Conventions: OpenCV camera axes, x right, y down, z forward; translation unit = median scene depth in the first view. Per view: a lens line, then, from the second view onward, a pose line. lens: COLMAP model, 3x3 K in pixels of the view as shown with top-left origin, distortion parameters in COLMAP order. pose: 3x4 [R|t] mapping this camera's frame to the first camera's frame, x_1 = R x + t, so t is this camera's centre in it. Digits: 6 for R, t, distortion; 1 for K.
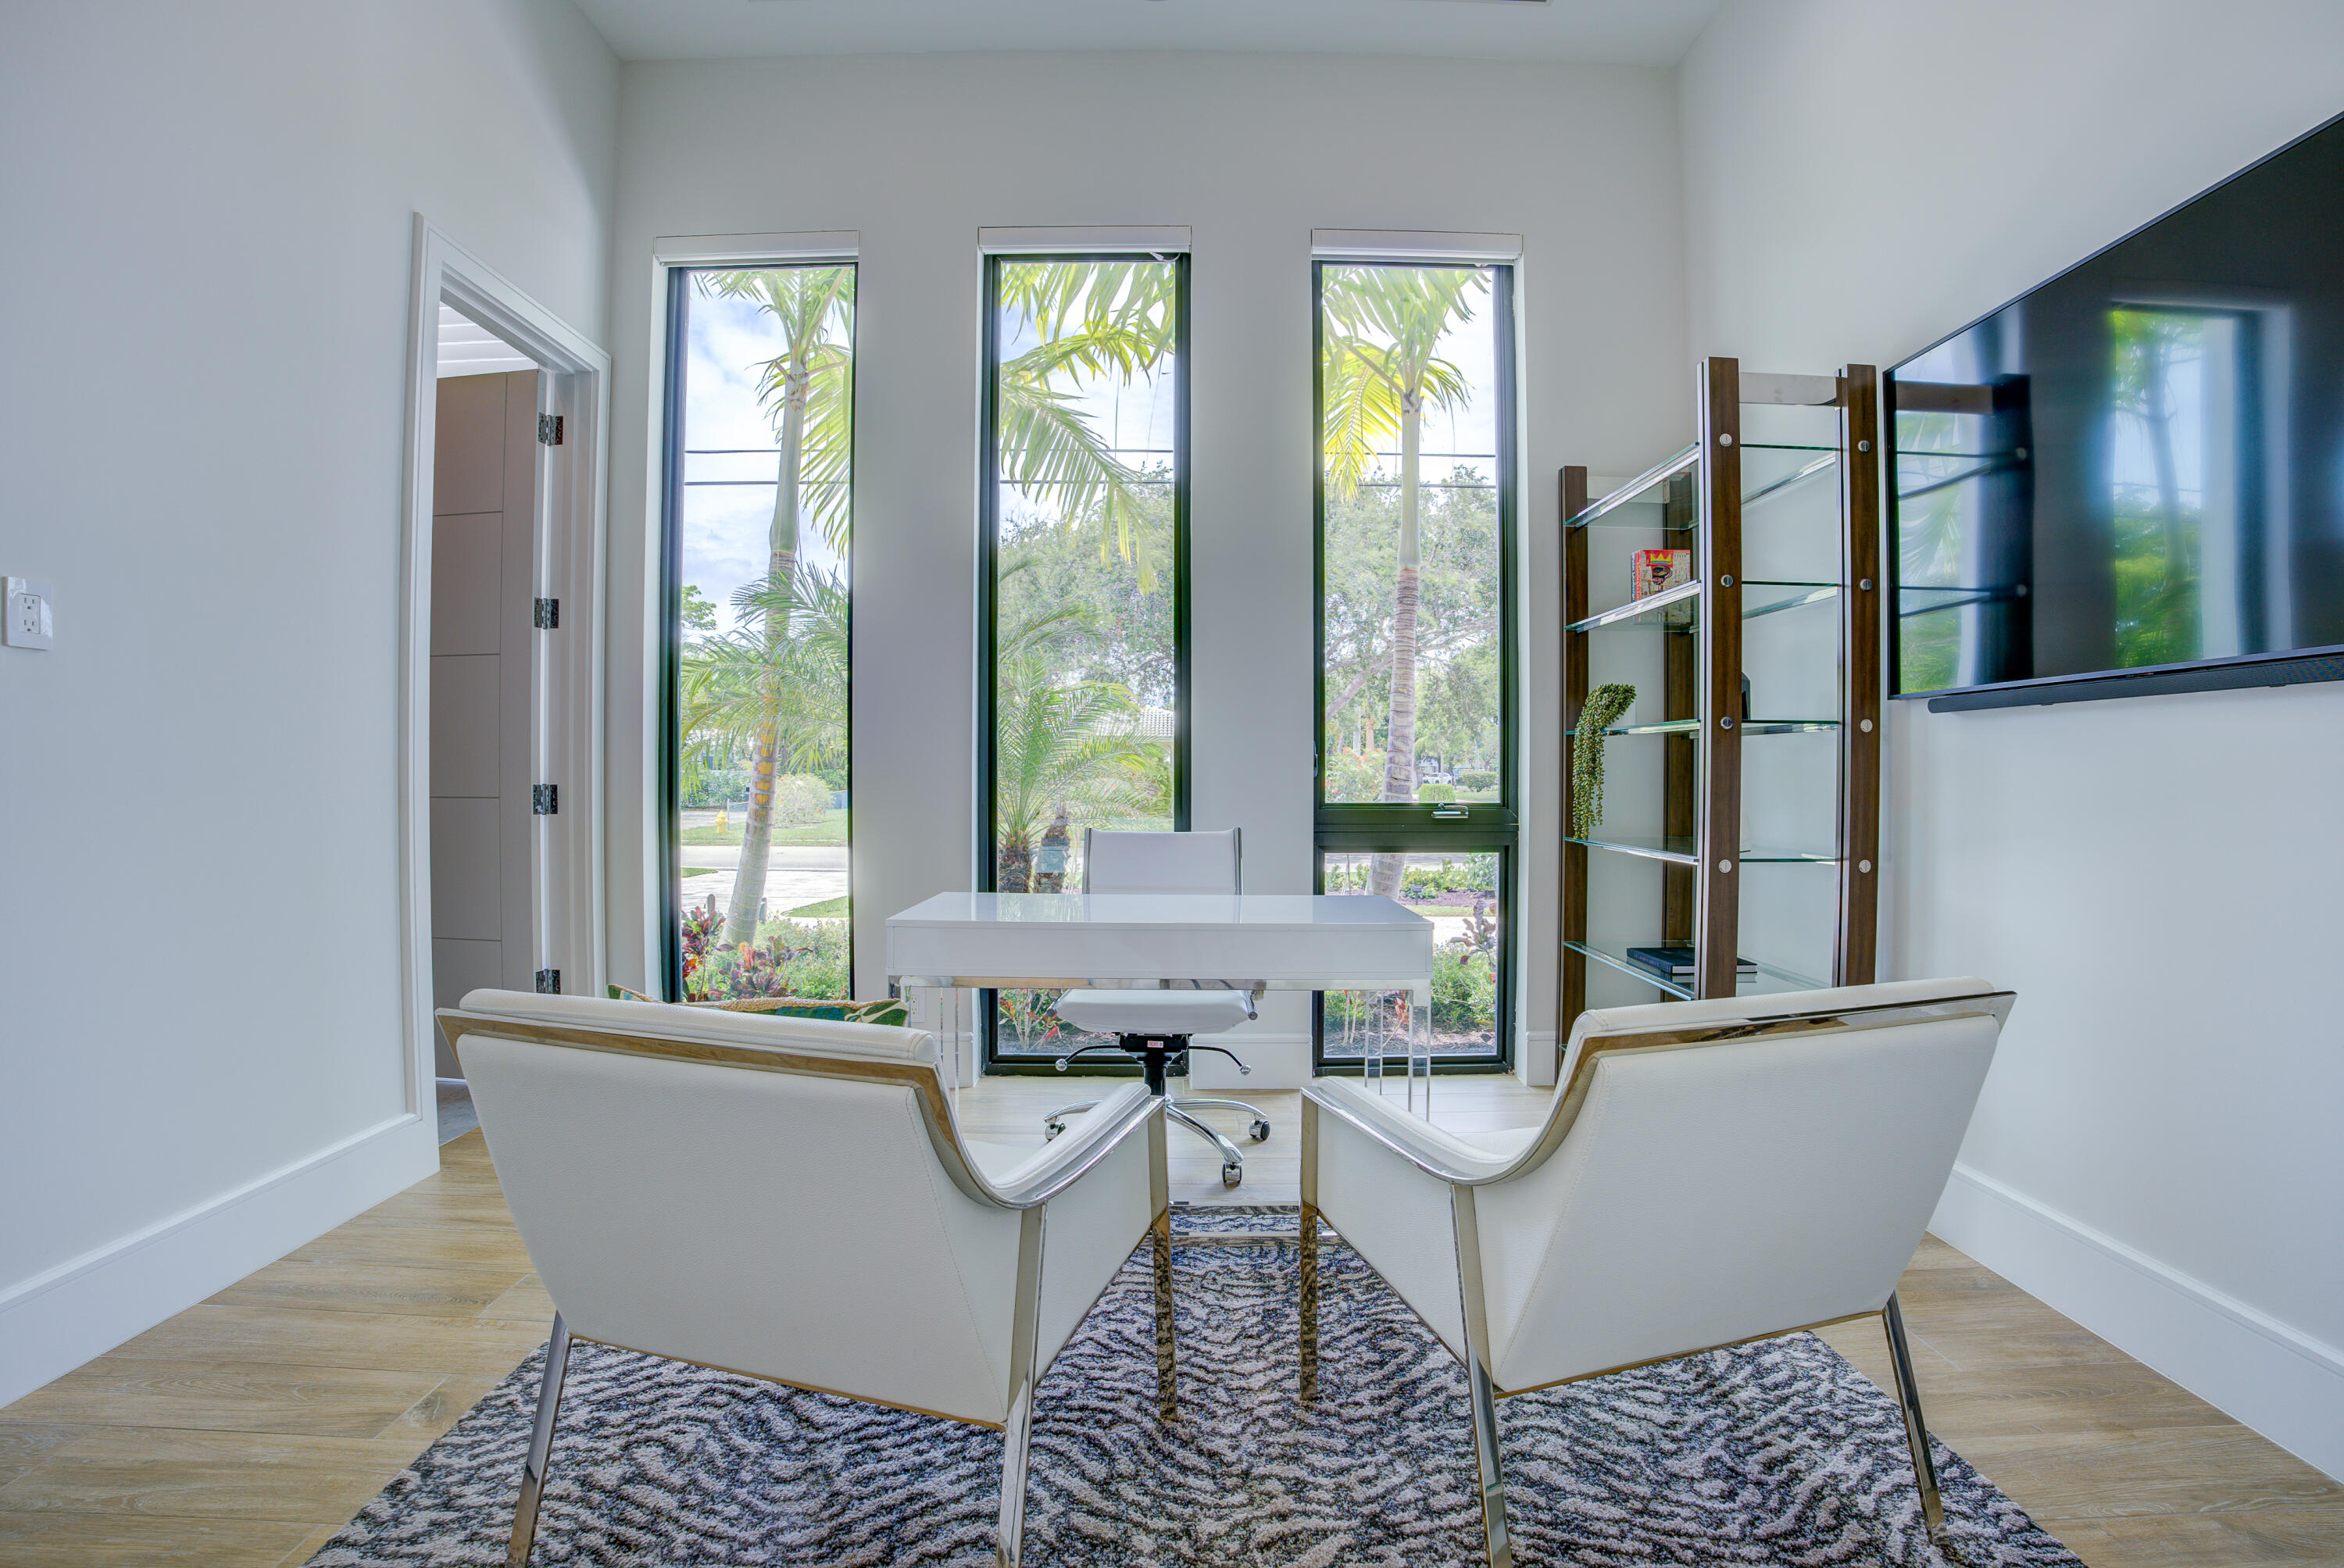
lens RADIAL K [[1127.2, 0, 1227.3], [0, 1127.2, 807.2], [0, 0, 1]] dist [-0.104847, 0.028252]
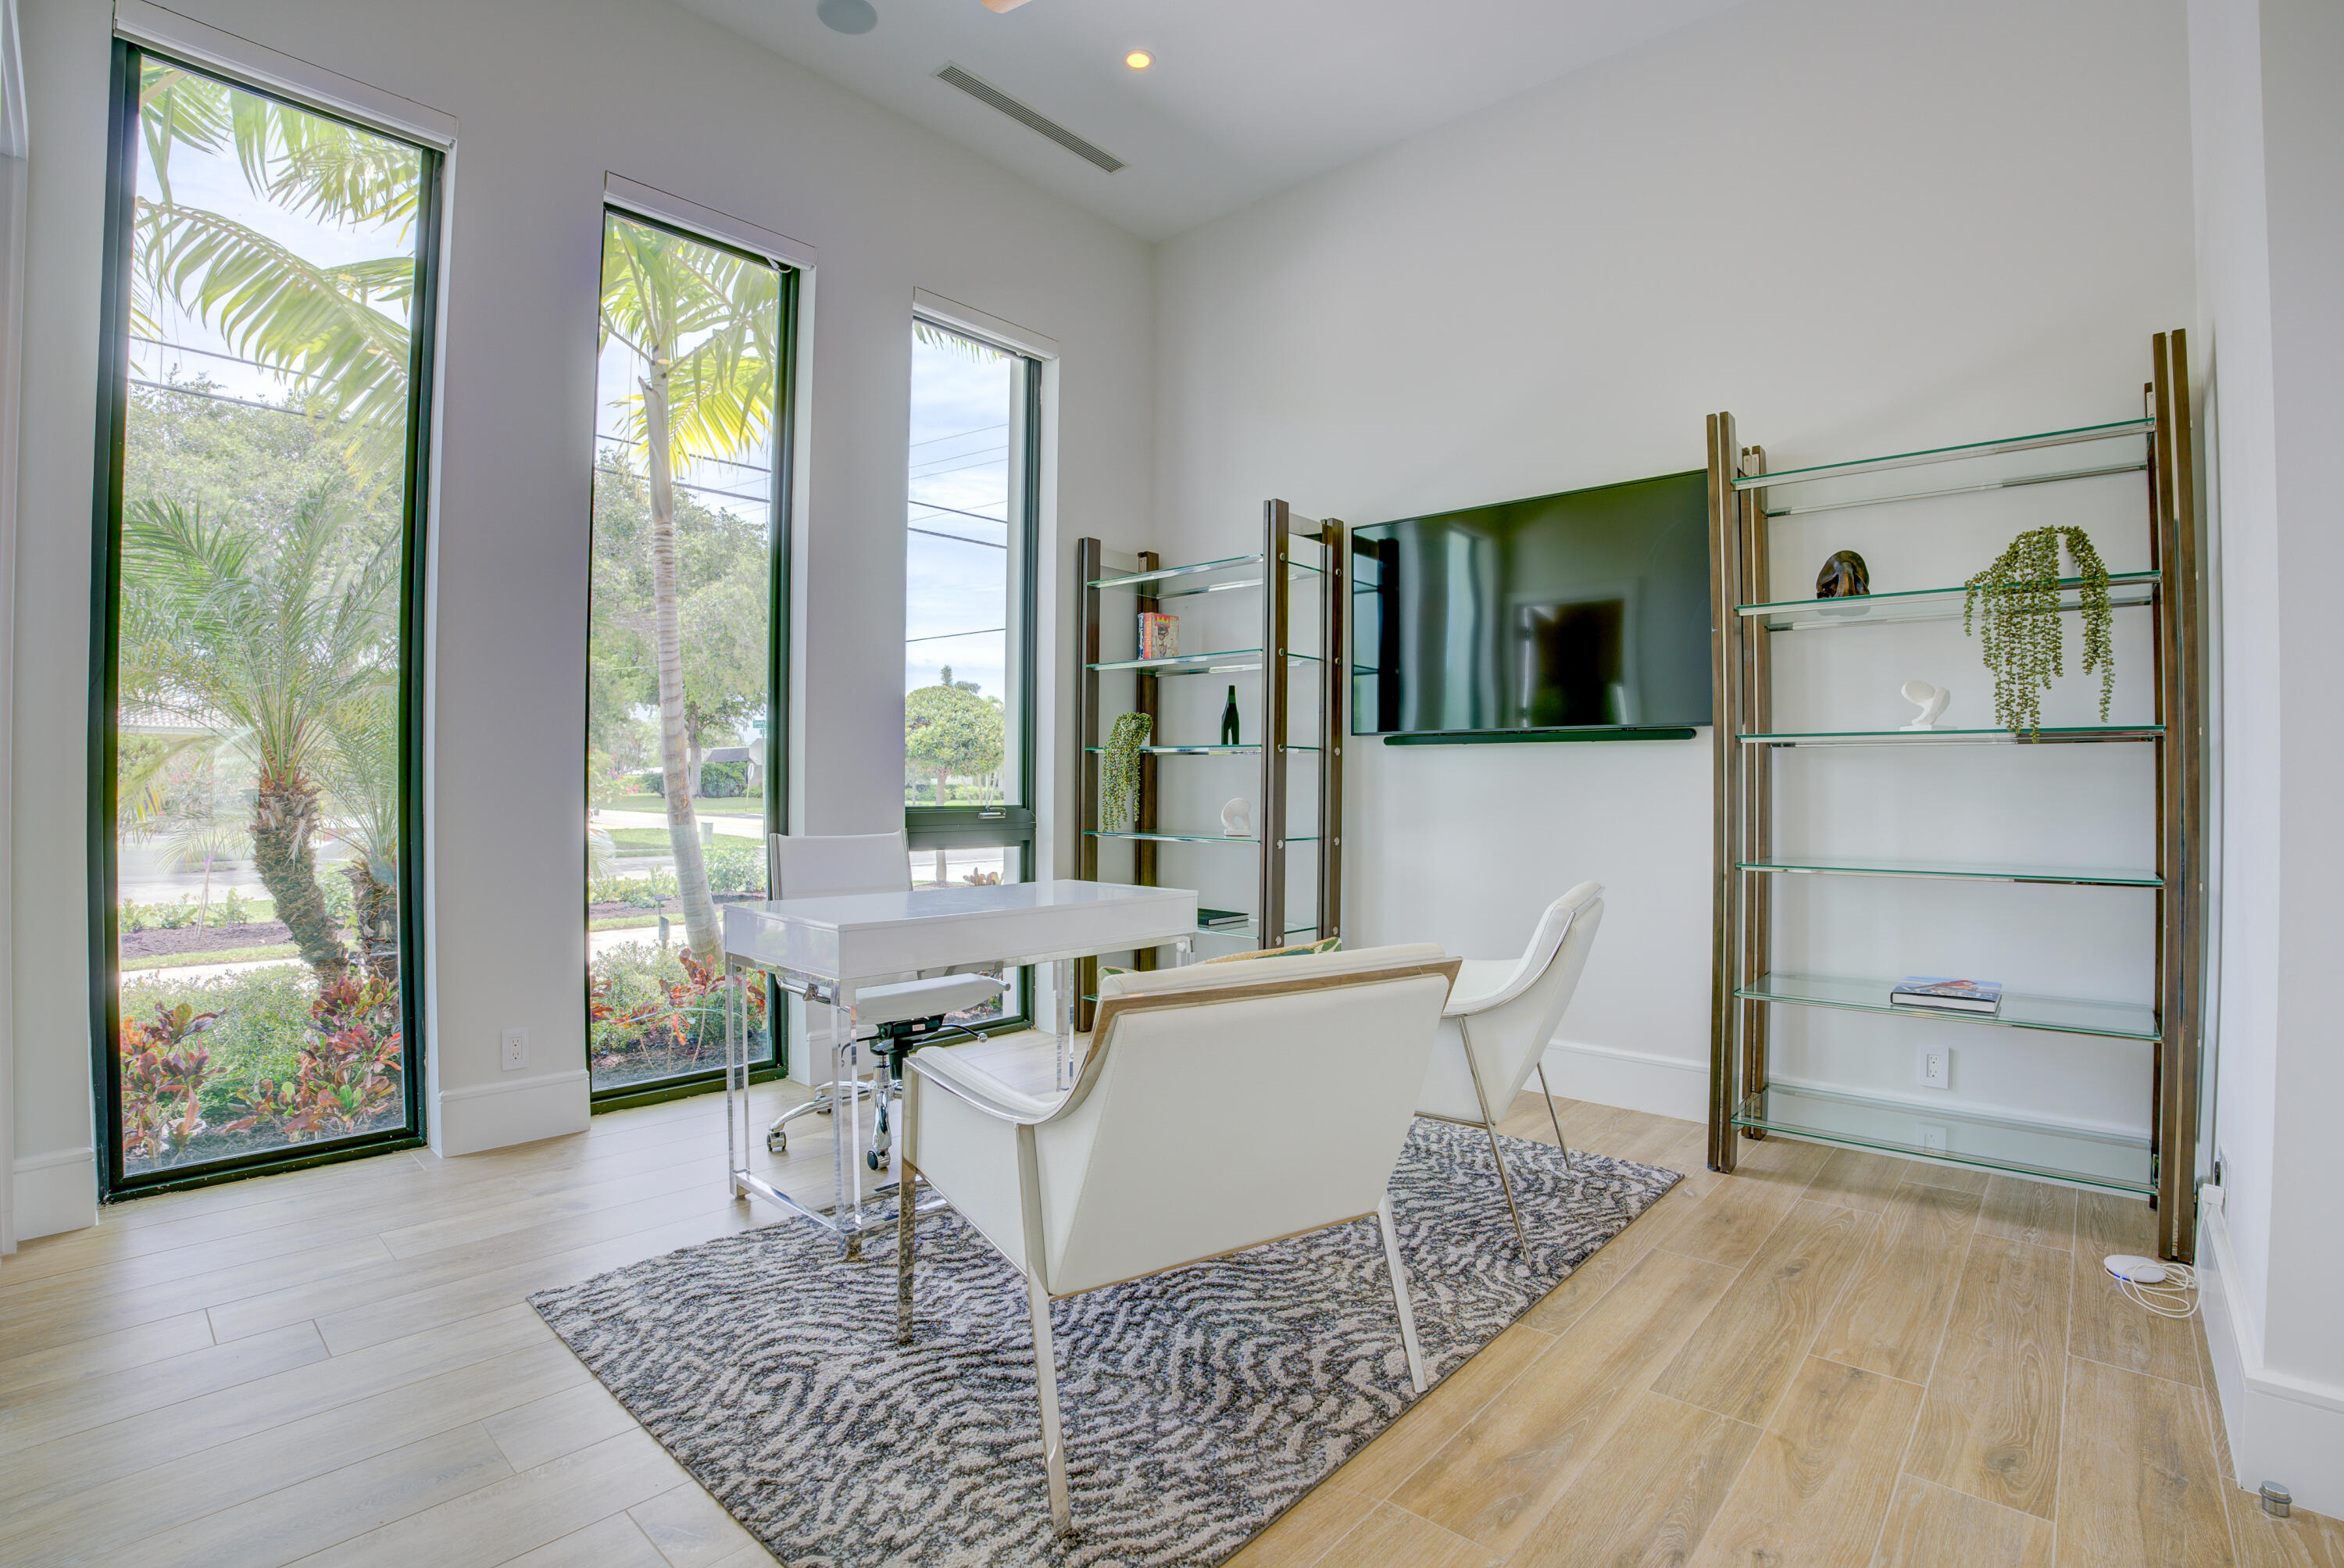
lens RADIAL K [[1127.2, 0, 1227.3], [0, 1127.2, 807.2], [0, 0, 1]] dist [-0.104847, 0.028252]
pose [[0.642031, -0.010494, 0.766607, -0.966893], [0.021278, 0.999765, -0.004134, 0.012041], [-0.766383, 0.018966, 0.642104, 0.105543]]
